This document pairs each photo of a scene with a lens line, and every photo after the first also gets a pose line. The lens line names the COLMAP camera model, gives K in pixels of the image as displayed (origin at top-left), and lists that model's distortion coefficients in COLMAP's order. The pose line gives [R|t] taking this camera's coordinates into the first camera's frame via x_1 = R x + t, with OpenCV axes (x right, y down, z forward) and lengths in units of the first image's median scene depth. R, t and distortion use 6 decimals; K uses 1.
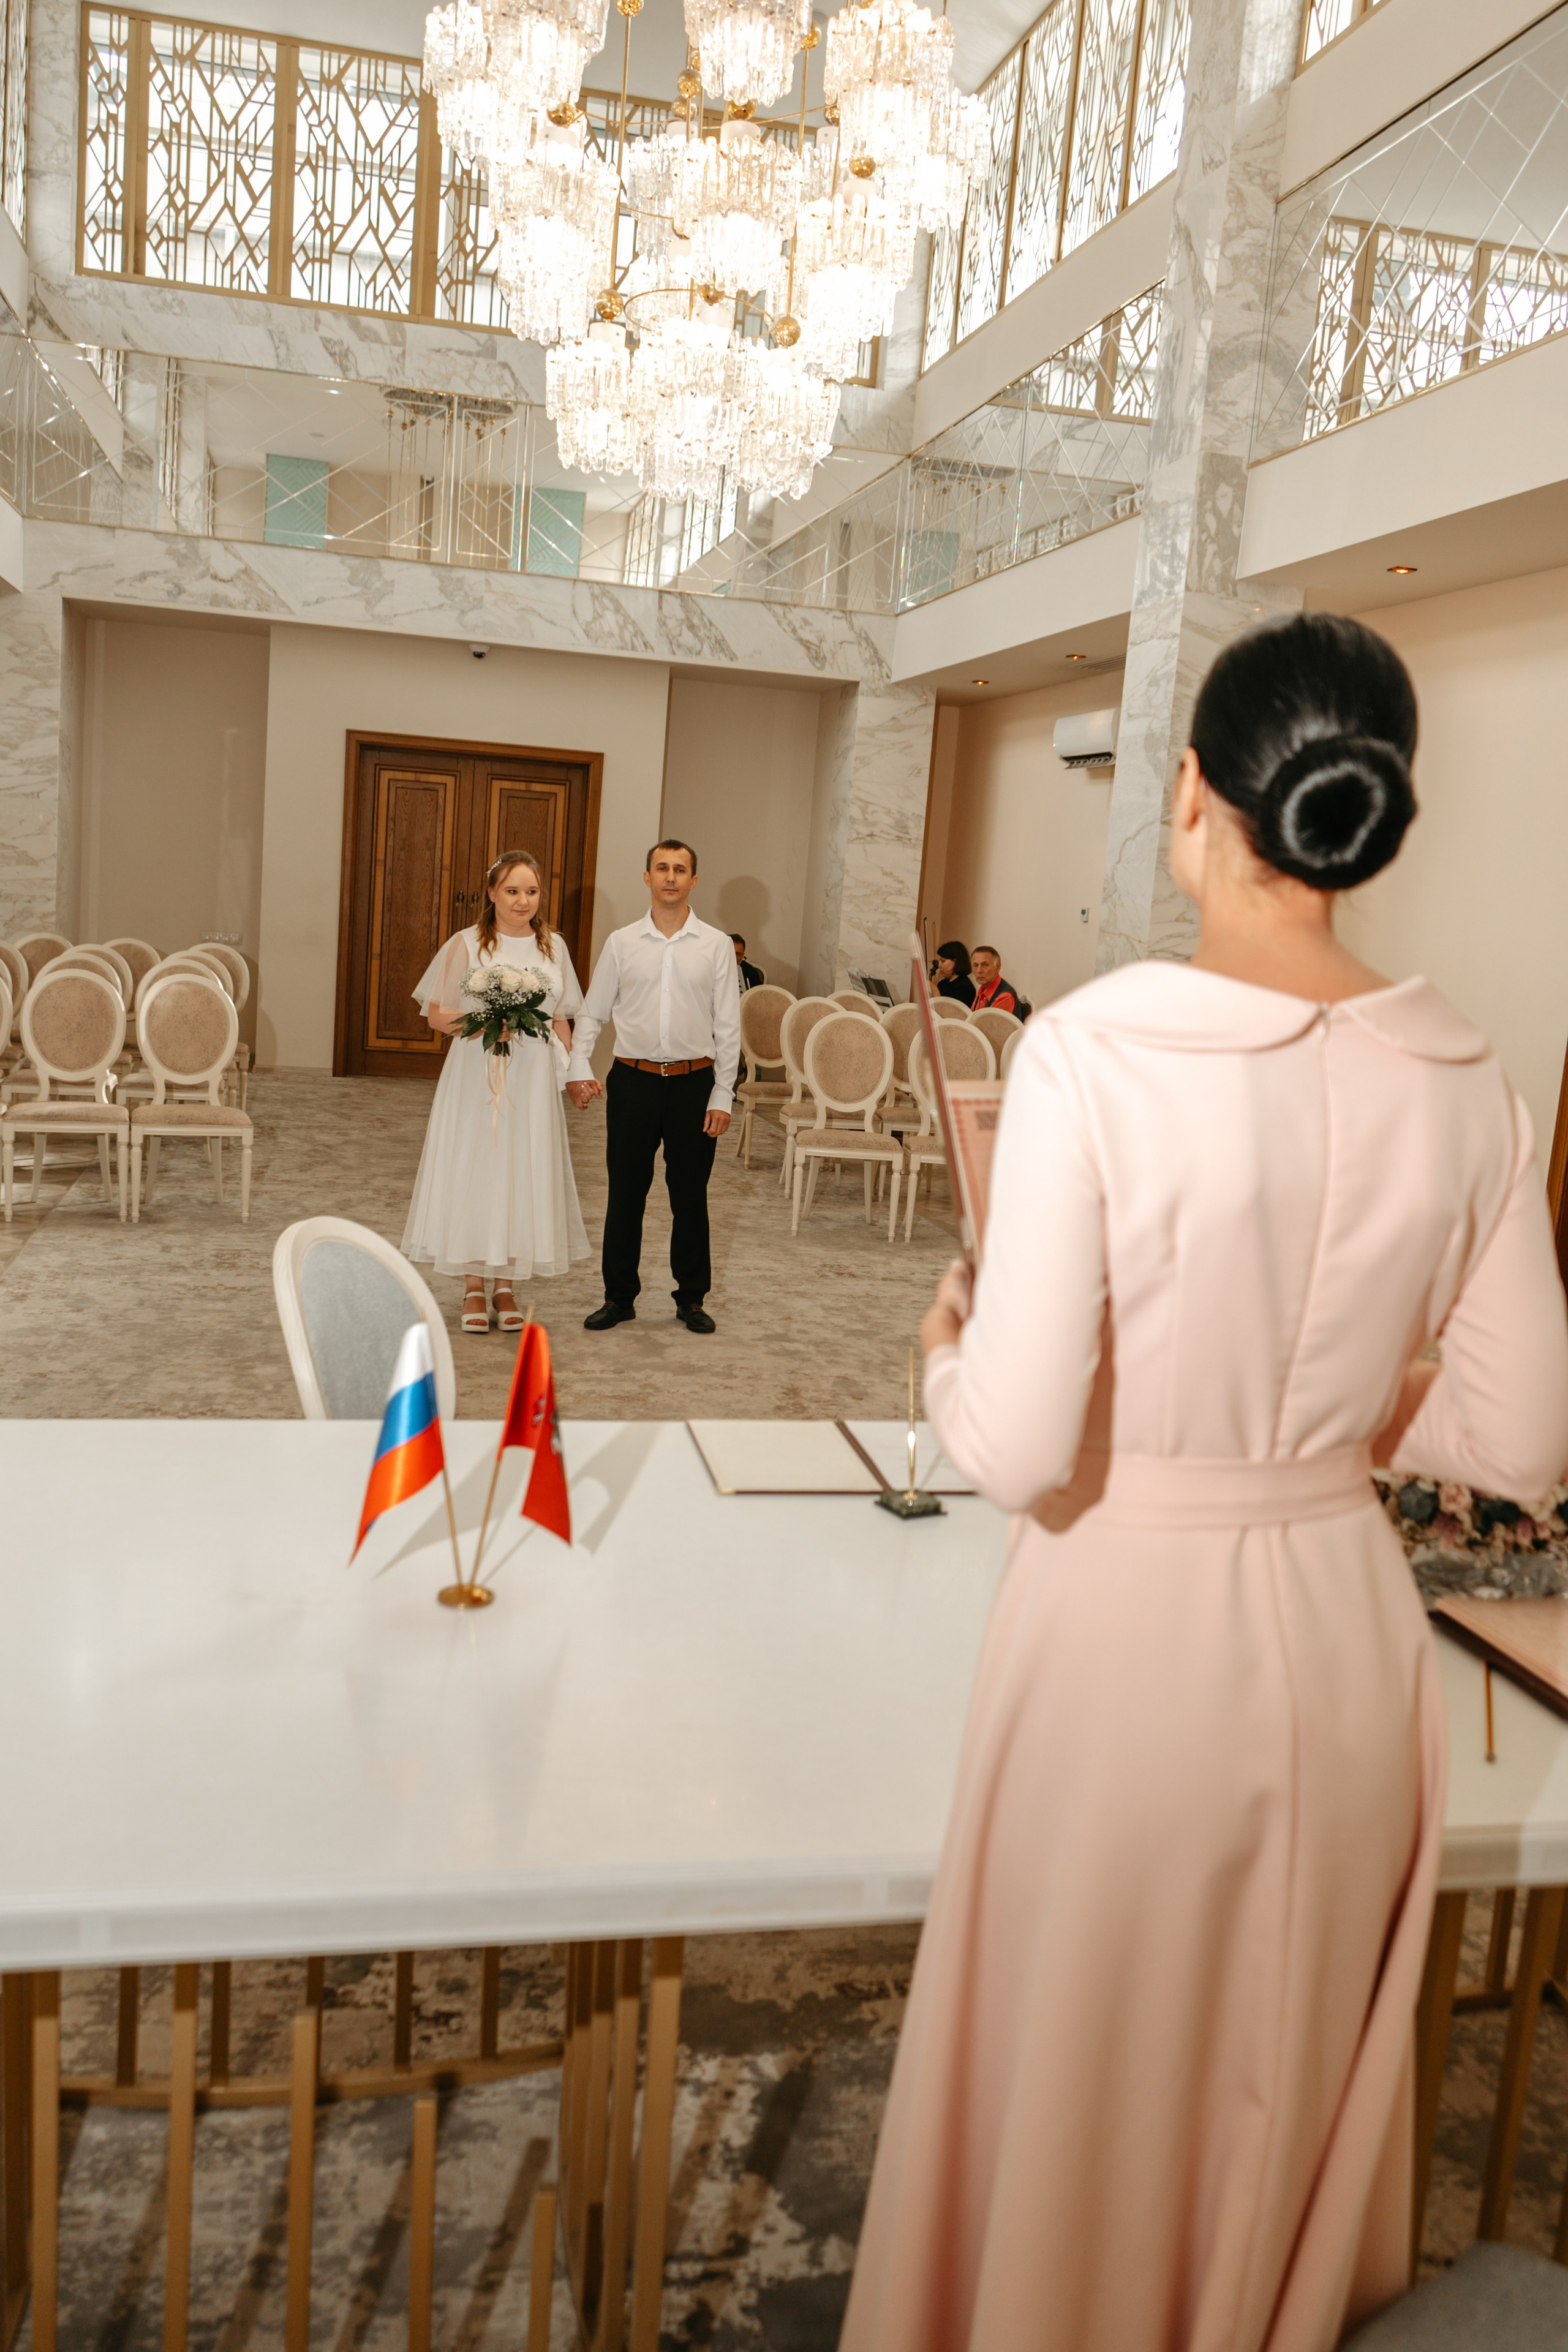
lens RADIAL K [[1880.4, 0, 775.3], [0, 1880.4, 1183.5], [0, 0, 1]] dist [-0.012359, 0.010360]
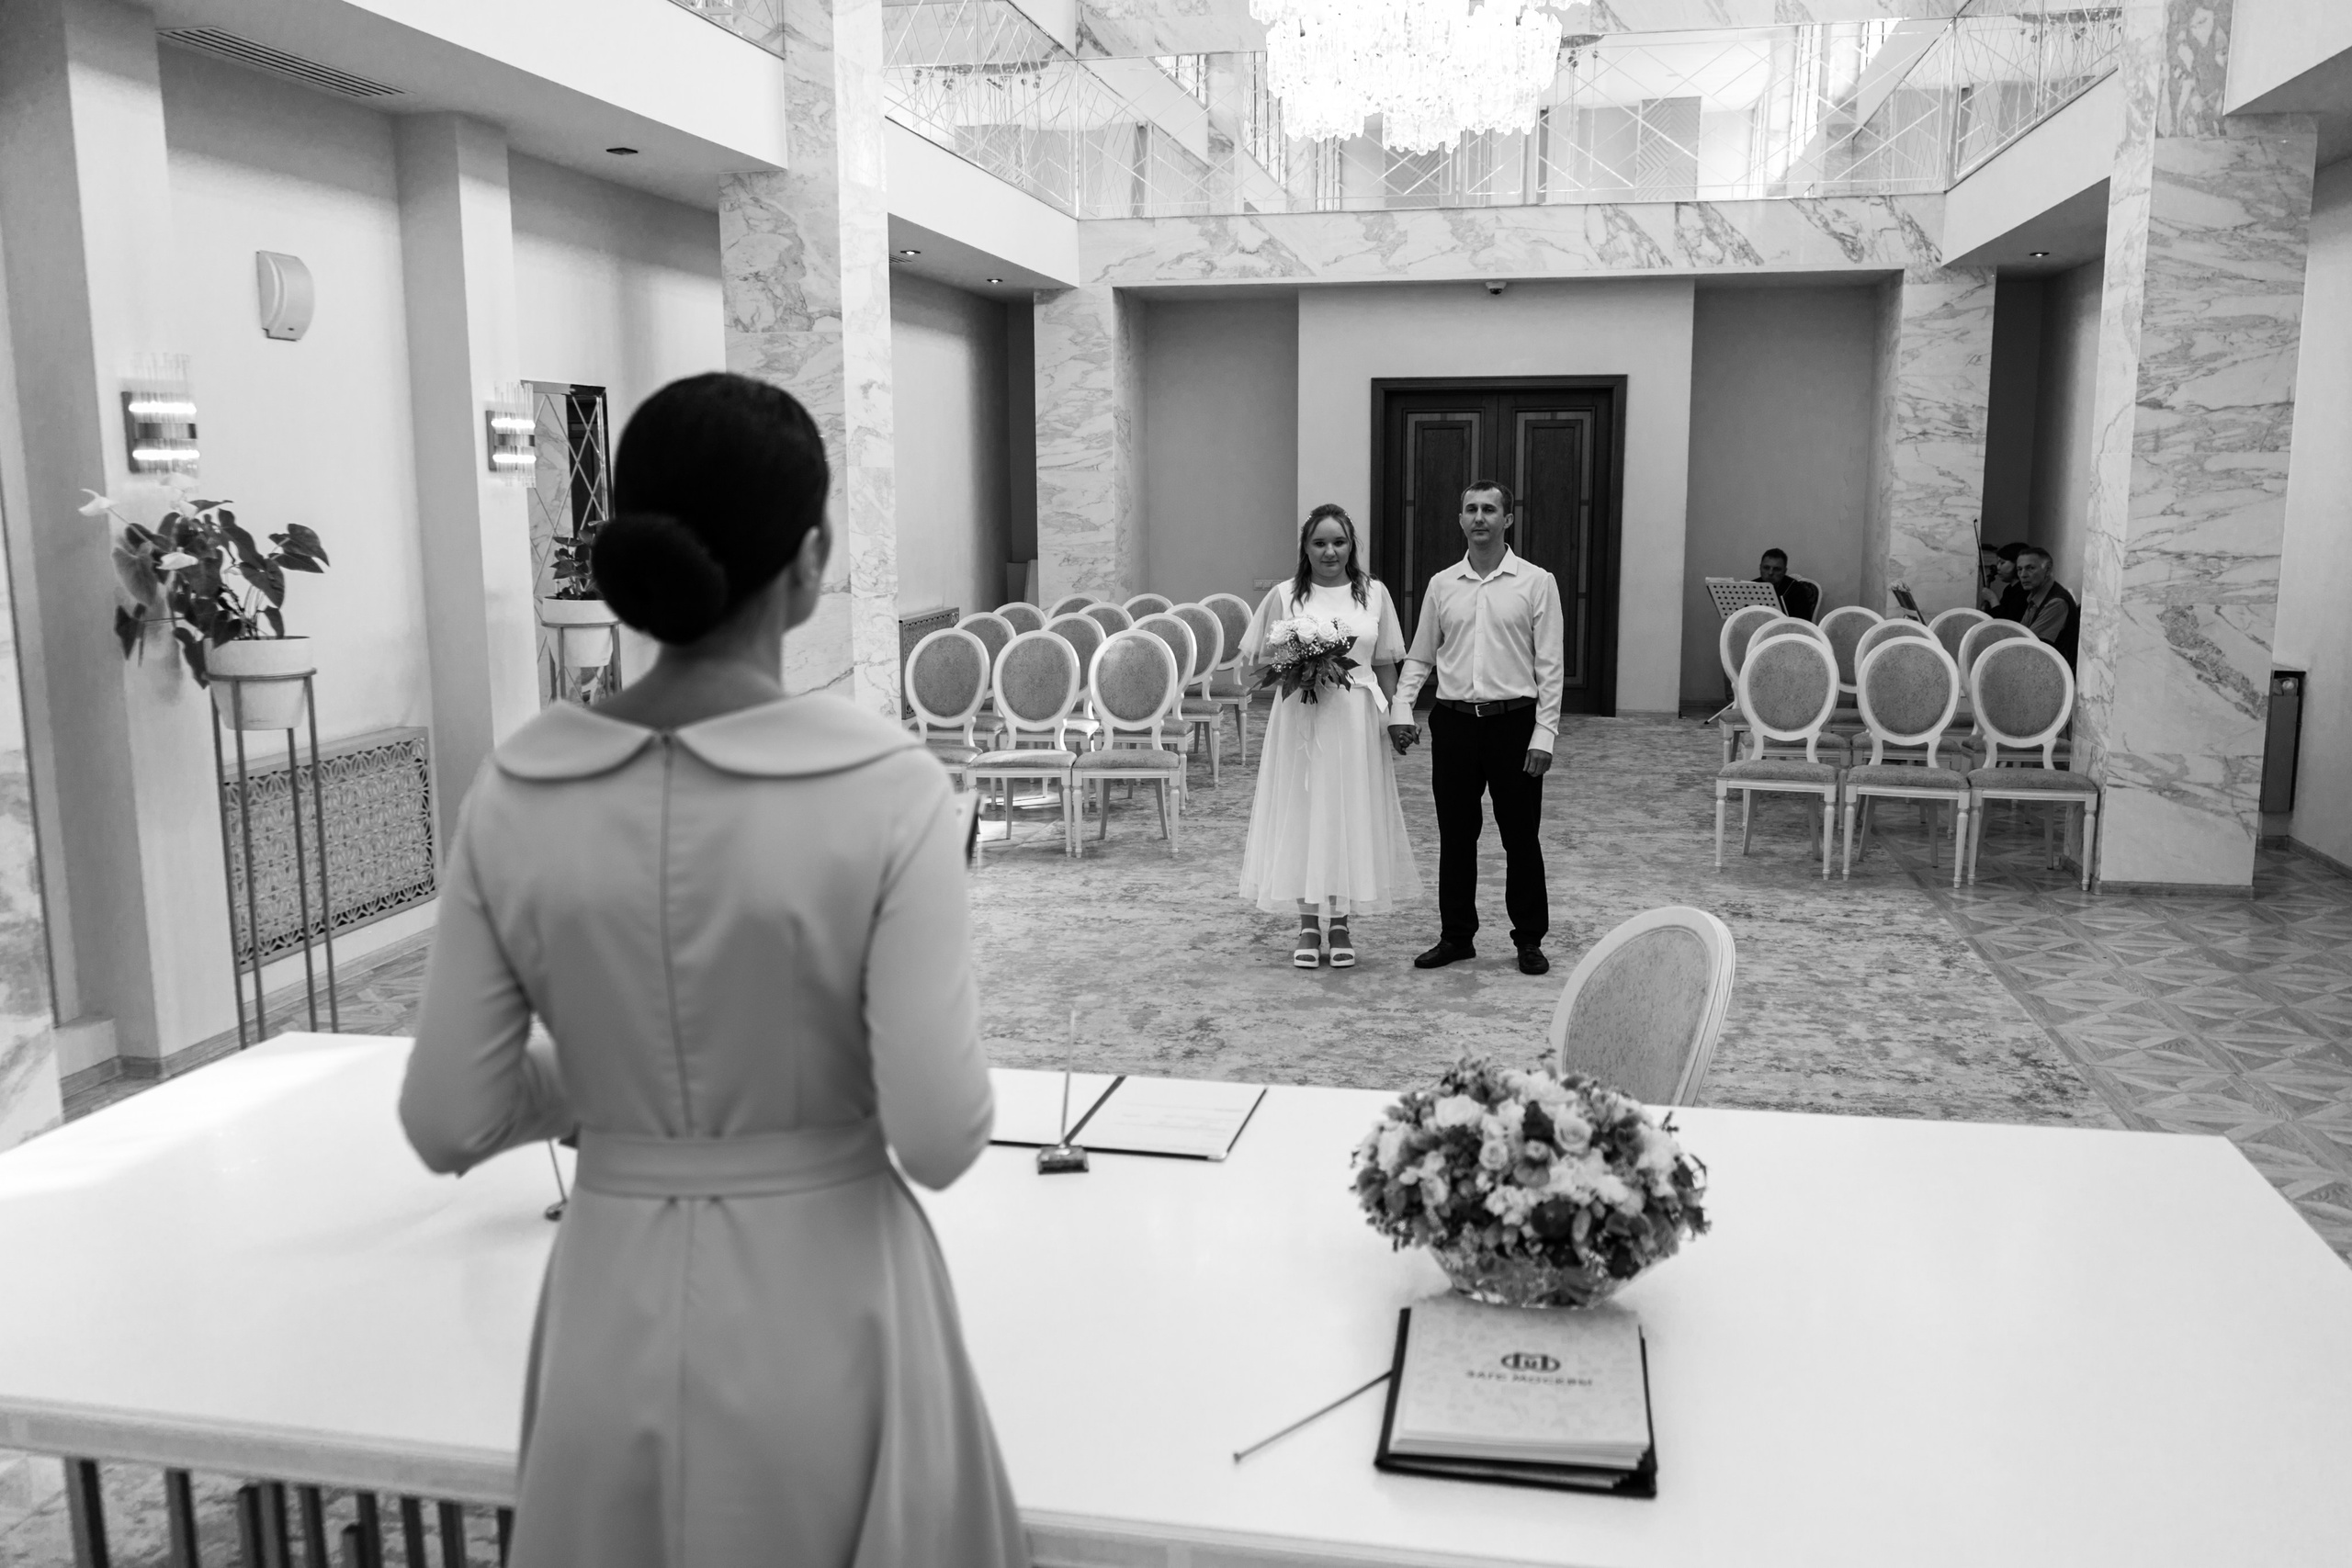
lens RADIAL K [[1880.2, 0, 1176.8], [0, 1880.2, 783.3], [0, 0, 1]] dist [-0.012359, 0.010360]
pose [[0.909104, -0.014666, -0.416310, 0.110179], [0.009908, 0.999859, -0.013587, -0.004940], [0.416450, 0.008227, 0.909121, 0.012384]]
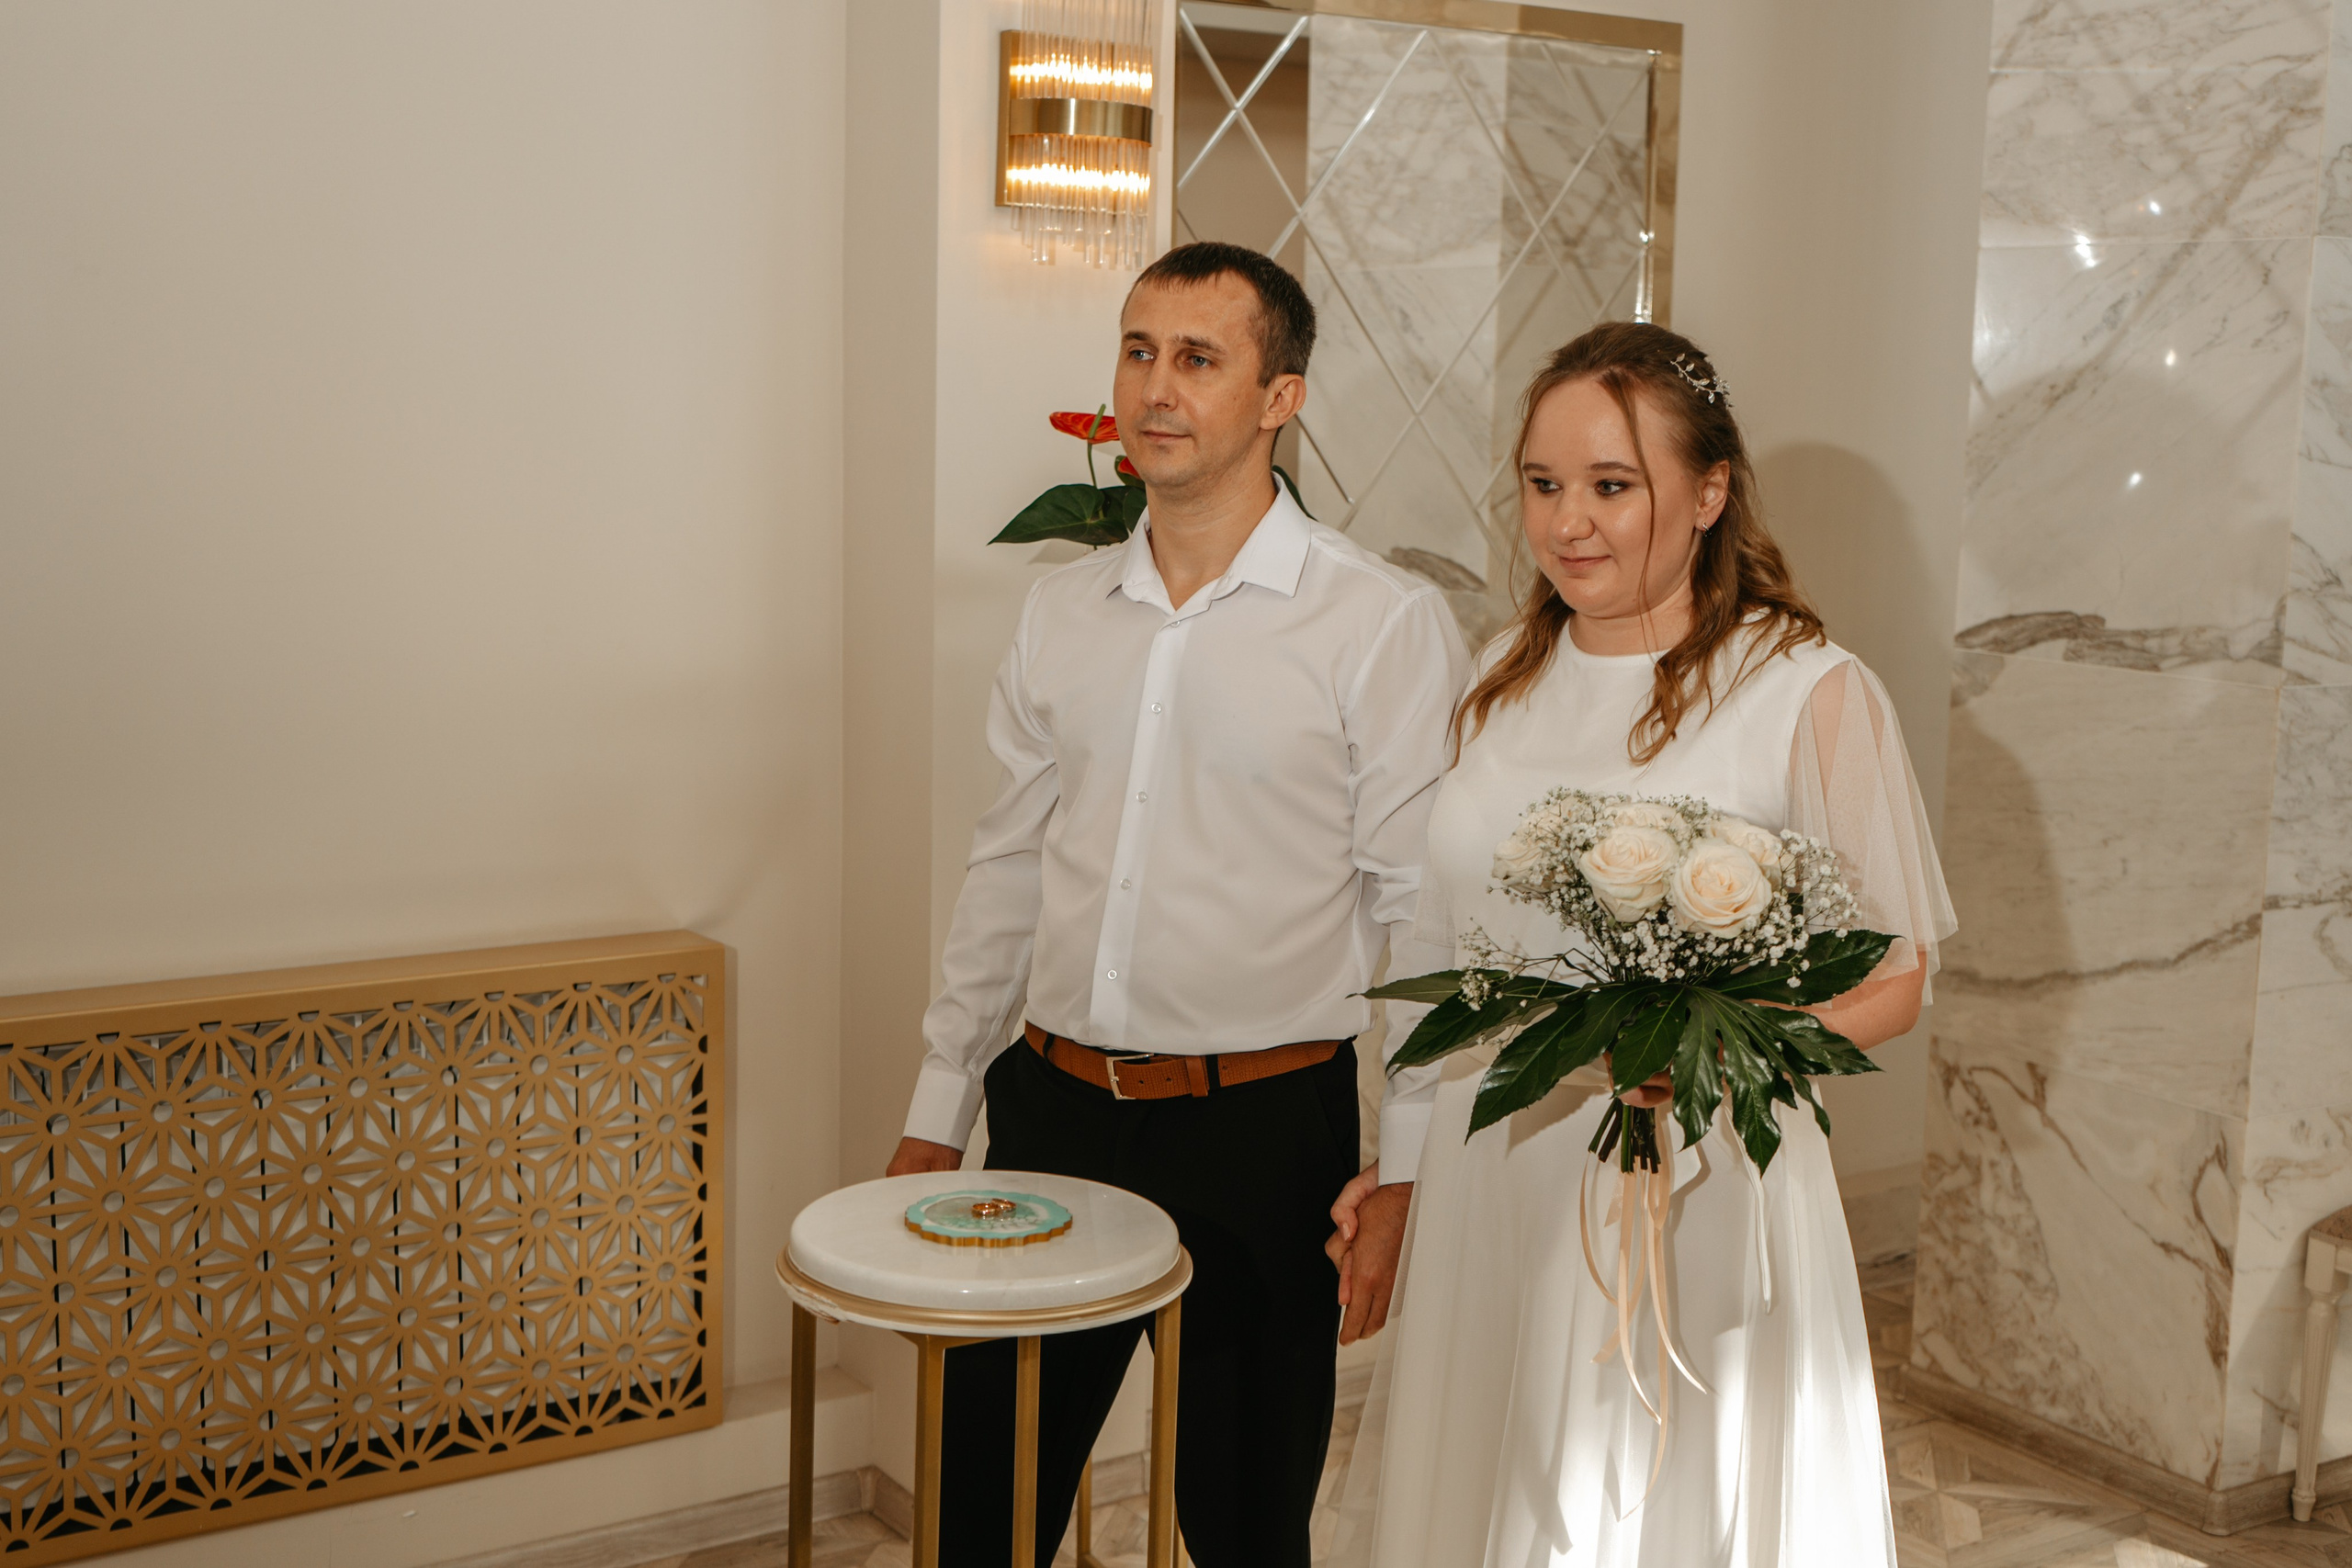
lens RADIAL K [[2844.3, 0, 1187.6], [0, 2844.3, 770.6], [0, 0, 1]] dist [0.022099, 0.000000]
pose [[0.355948, 0.060998, -0.932513, -0.040485], [-0.143565, 0.989591, 0.009932, -0.061292], [0.923412, 0.130341, 0.361000, 0.376229]]
